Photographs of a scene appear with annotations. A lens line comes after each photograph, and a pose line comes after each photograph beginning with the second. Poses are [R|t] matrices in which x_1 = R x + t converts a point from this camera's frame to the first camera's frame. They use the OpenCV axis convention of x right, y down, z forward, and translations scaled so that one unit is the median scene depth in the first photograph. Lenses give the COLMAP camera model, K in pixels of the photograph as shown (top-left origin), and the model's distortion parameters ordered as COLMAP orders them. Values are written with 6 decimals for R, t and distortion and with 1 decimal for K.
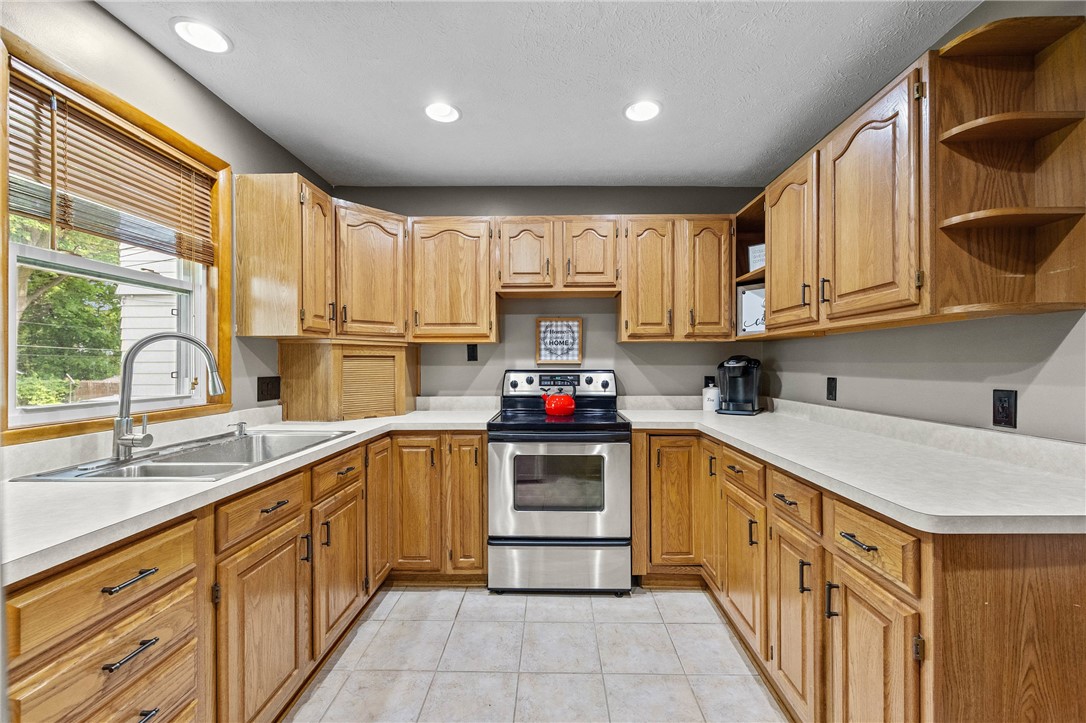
lens RADIAL K [[442.0, 0, 562.3], [0, 442.0, 369.2], [0, 0, 1]] dist [-0.000422, -0.000249]
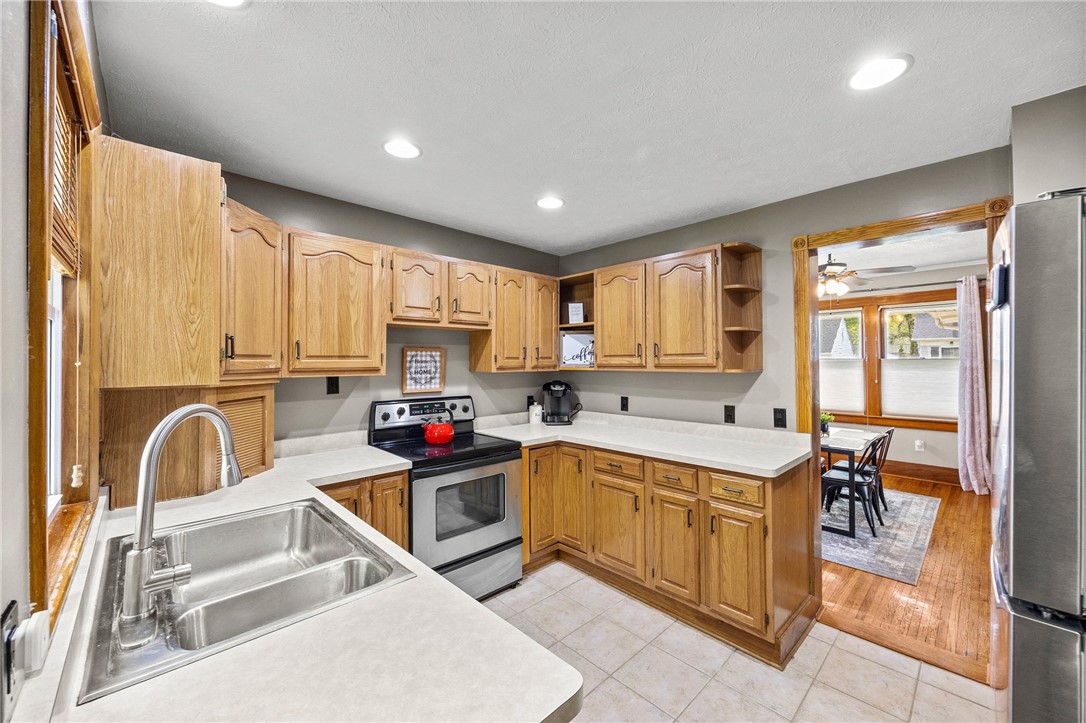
lens RADIAL K [[428.6, 0, 556.9], [0, 428.6, 359.0], [0, 0, 1]] dist [0.000587, 0.000176]
pose [[0.698722, 0.004635, 0.715378, -0.603836], [0.008476, 0.999855, -0.014757, -0.086775], [-0.715343, 0.016374, 0.698582, 0.088976]]
